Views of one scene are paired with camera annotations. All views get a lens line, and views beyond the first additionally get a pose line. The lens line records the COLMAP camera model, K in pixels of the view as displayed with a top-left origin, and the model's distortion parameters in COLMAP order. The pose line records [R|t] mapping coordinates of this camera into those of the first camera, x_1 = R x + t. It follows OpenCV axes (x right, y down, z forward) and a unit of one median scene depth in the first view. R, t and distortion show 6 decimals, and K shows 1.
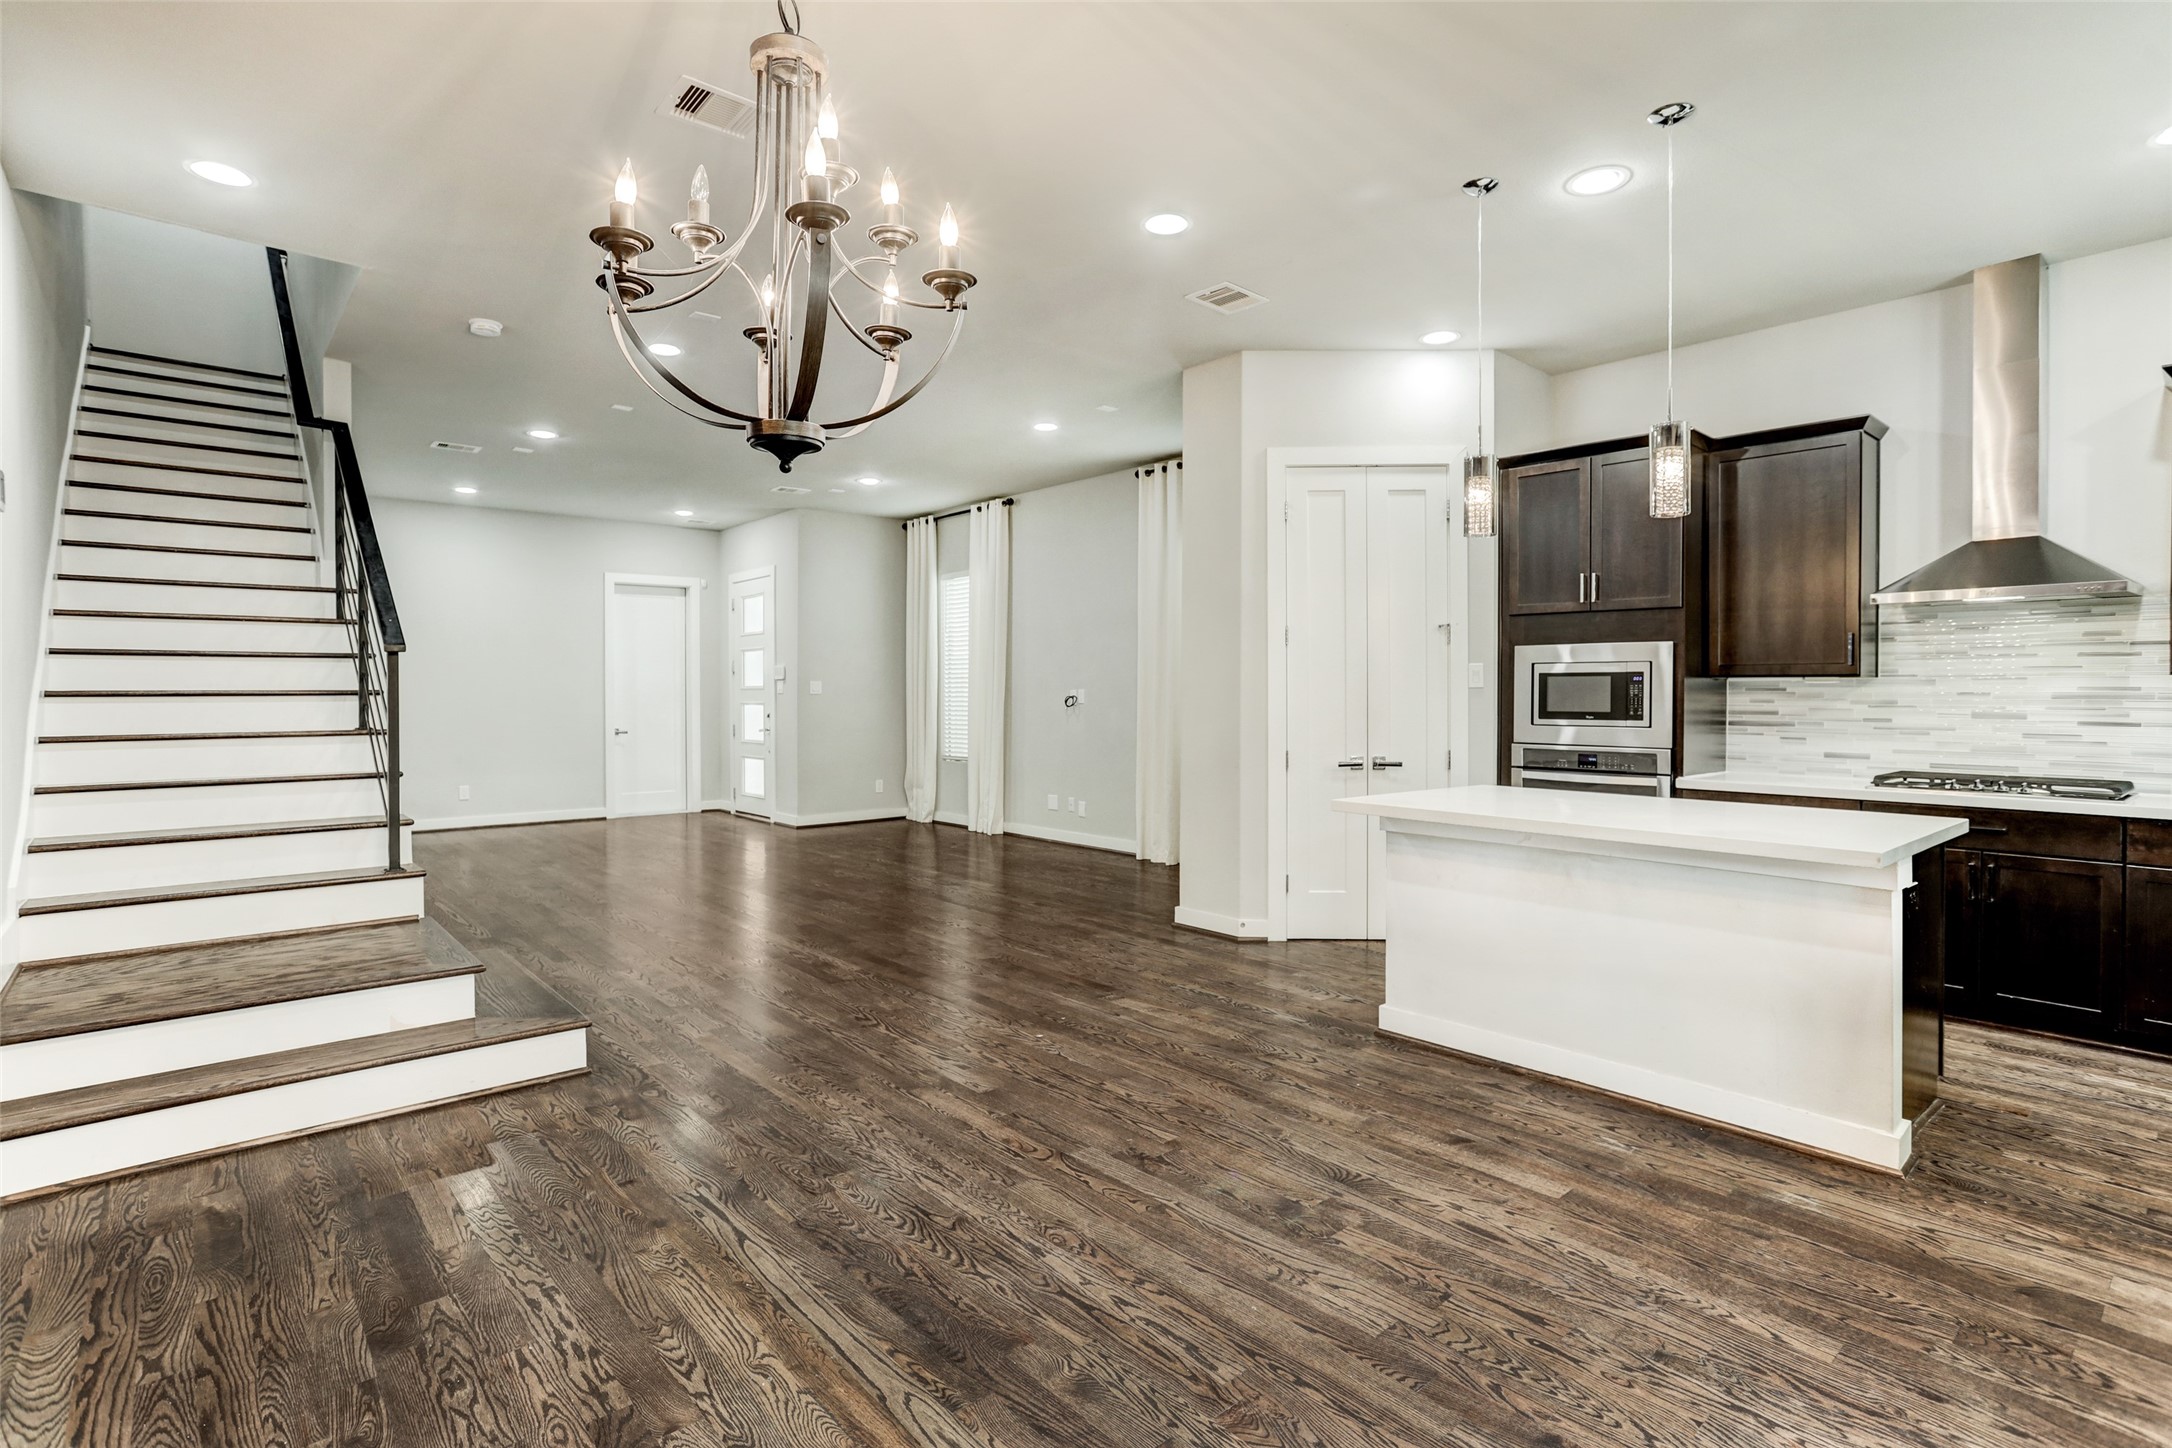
lens RADIAL K [[1056.4, 0, 1096.8], [0, 1056.4, 704.4], [0, 0, 1]] dist [-0.043452, 0.024543]
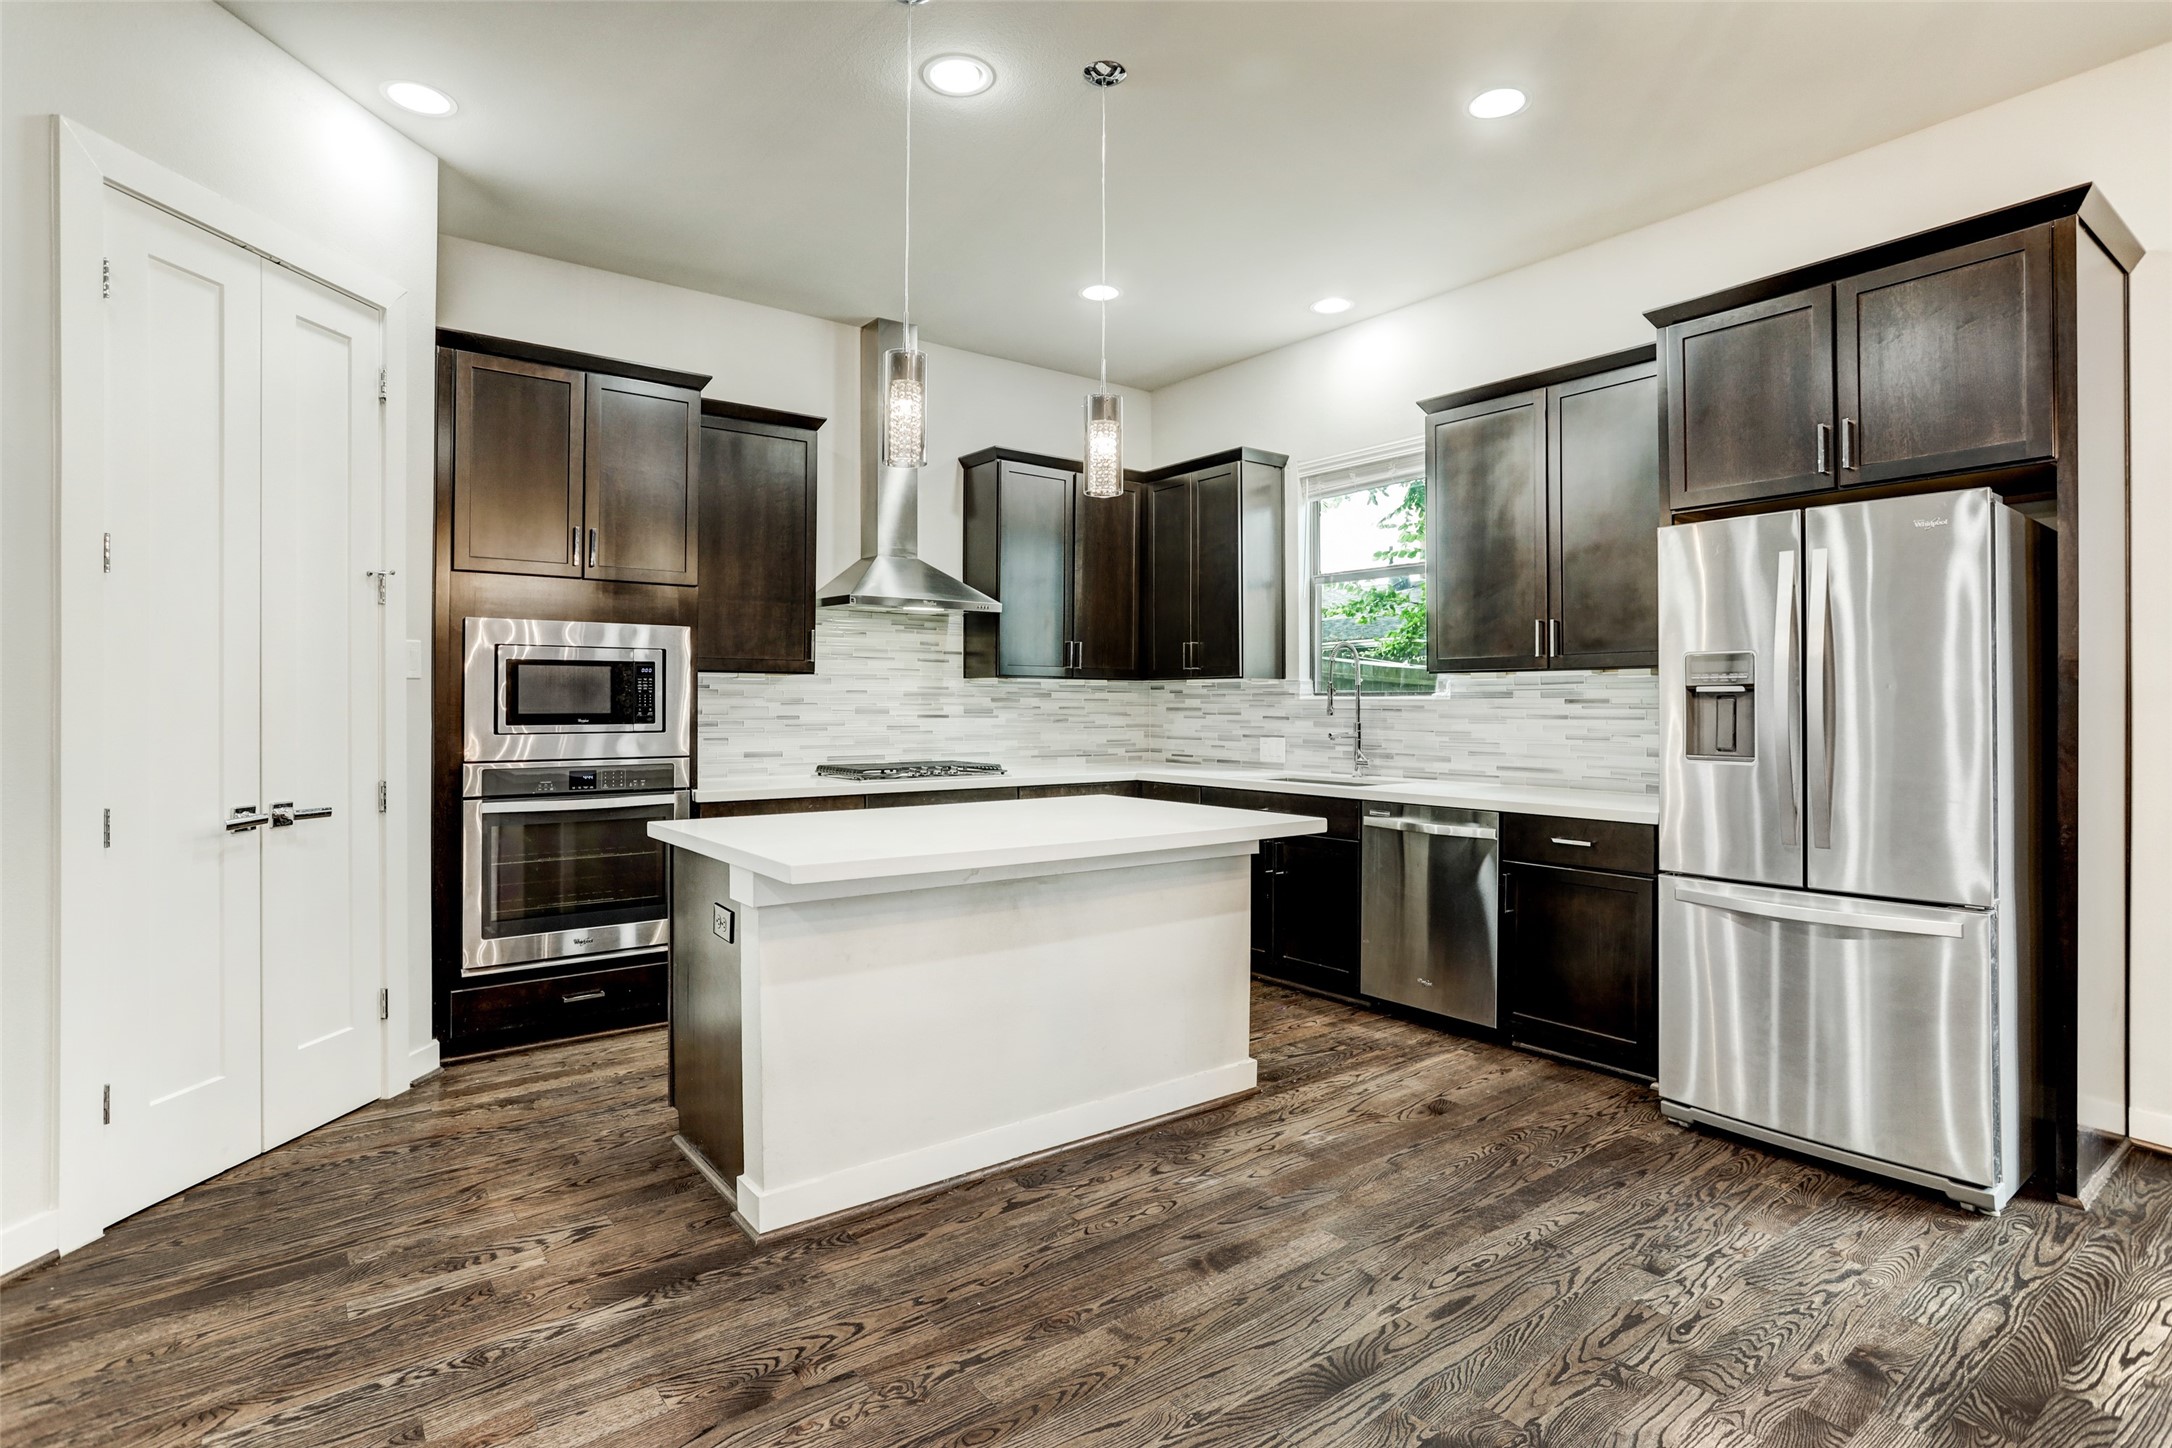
lens RADIAL K [[1078.8, 0, 1073.3], [0, 1078.8, 695.9], [0, 0, 1]] dist [-0.044739, 0.031379]
pose [[0.083275, 0.003305, 0.996521, -0.328216], [0.009277, 0.999949, -0.004092, 0.001219], [-0.996483, 0.009585, 0.083240, 0.758271]]
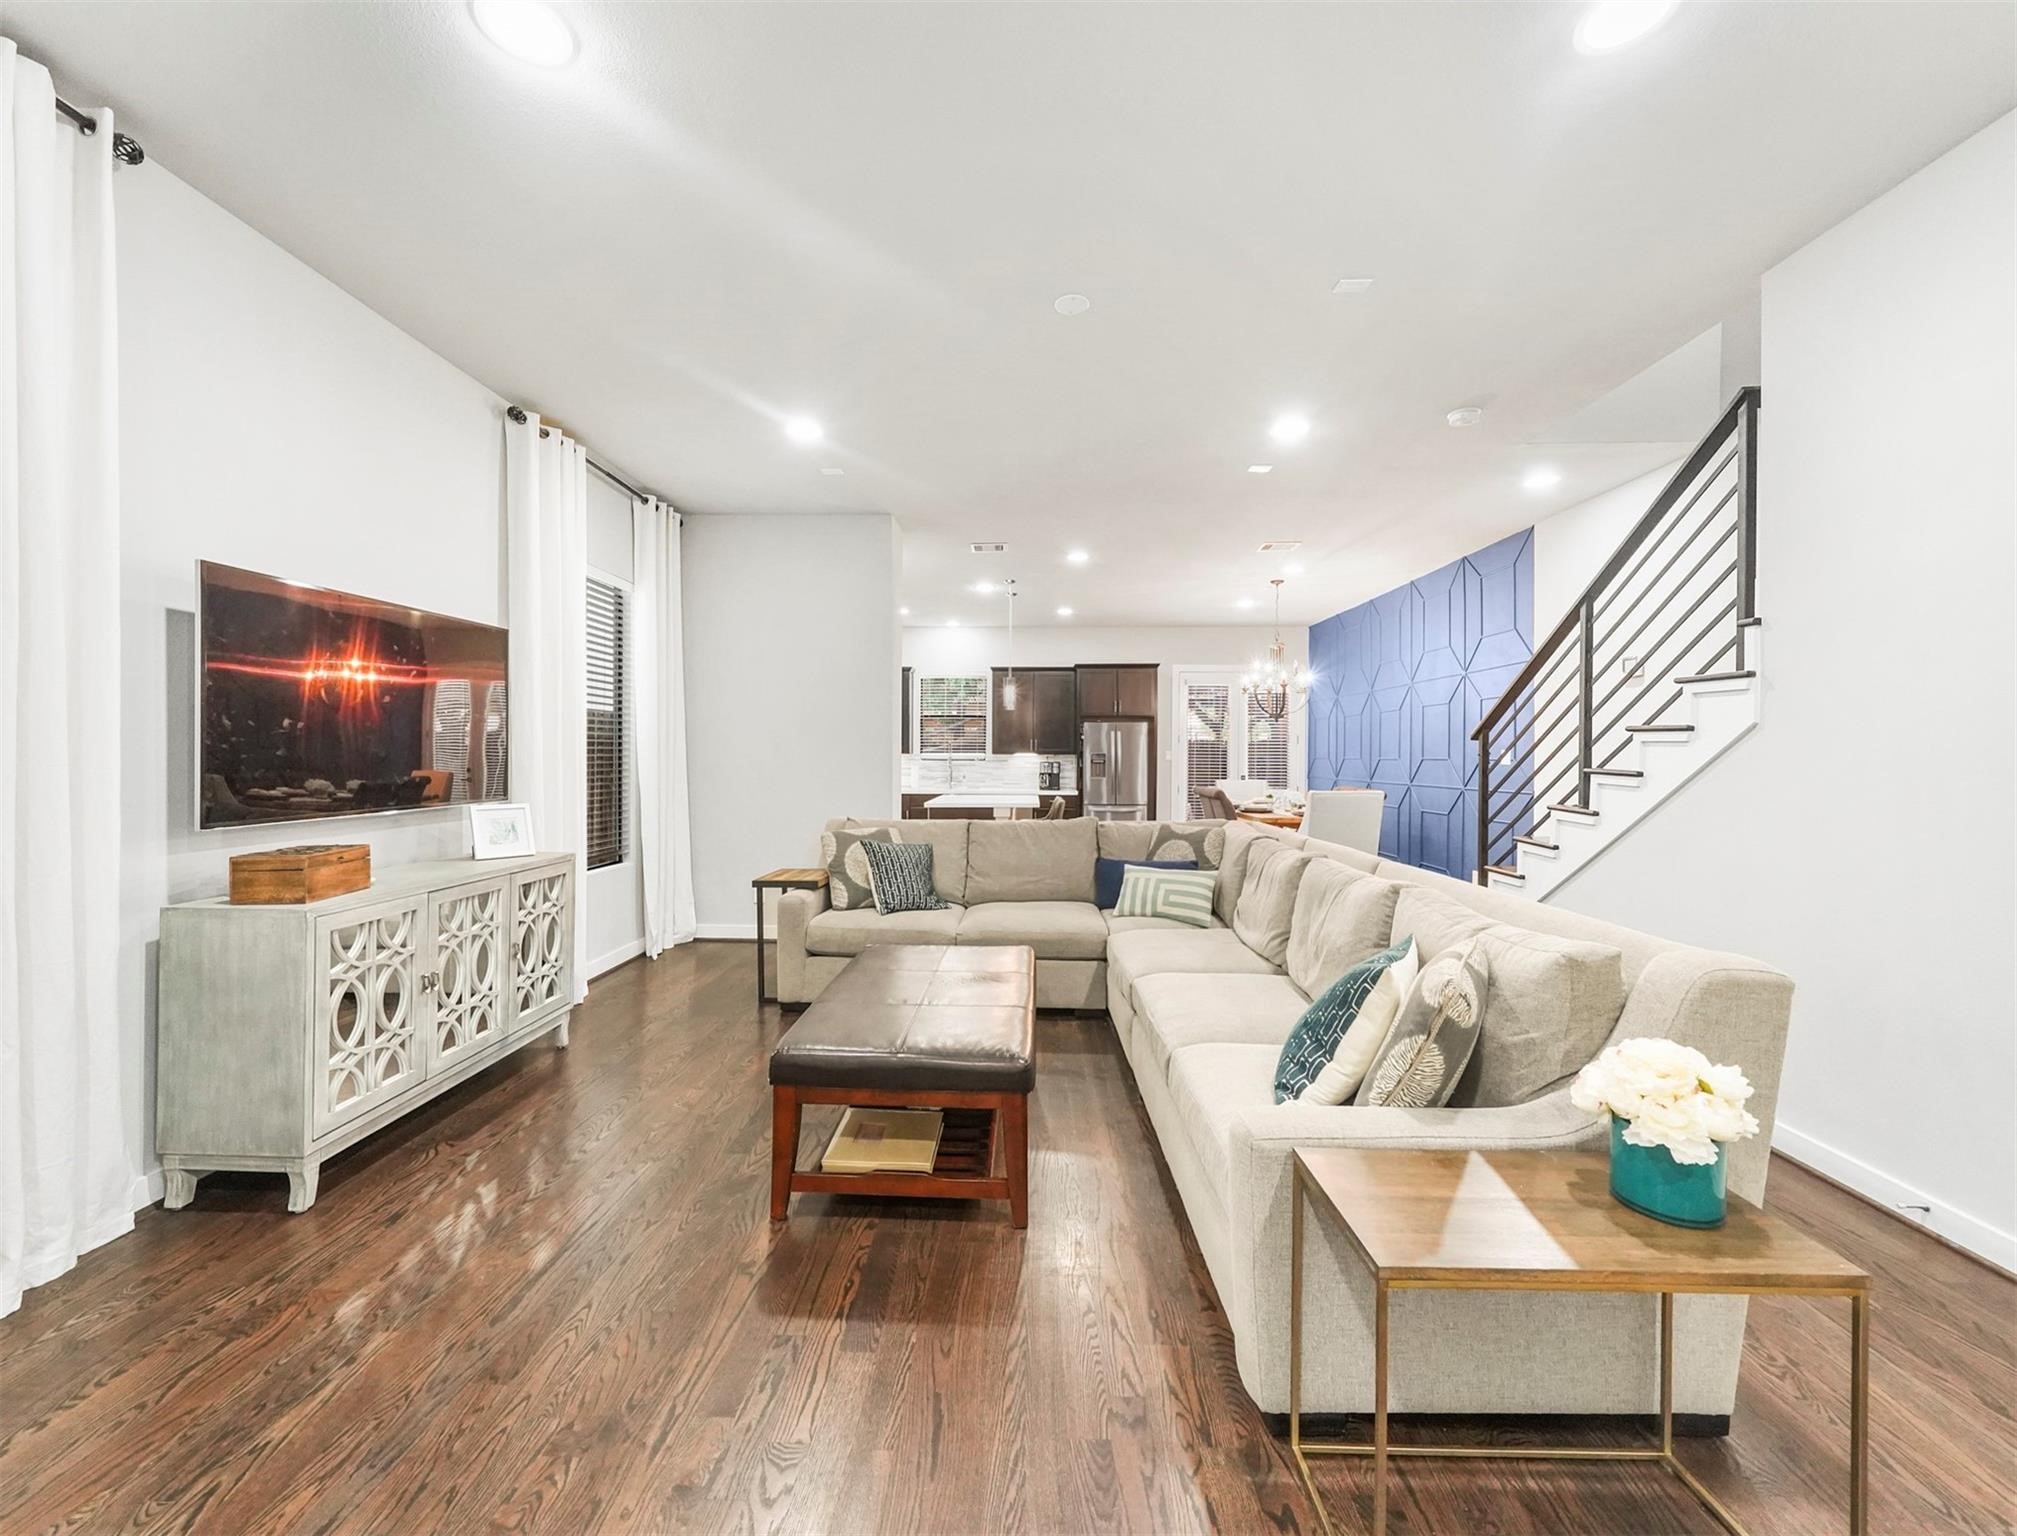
lens RADIAL K [[812.6, 0, 1008.5], [0, 812.6, 768.0], [0, 0, 1]] dist [0.000560, 0.000189]
pose [[-0.733961, -0.016393, 0.678993, -1.057650], [-0.000030, 0.999709, 0.024104, -0.039257], [-0.679191, 0.017671, -0.733749, 2.431726]]
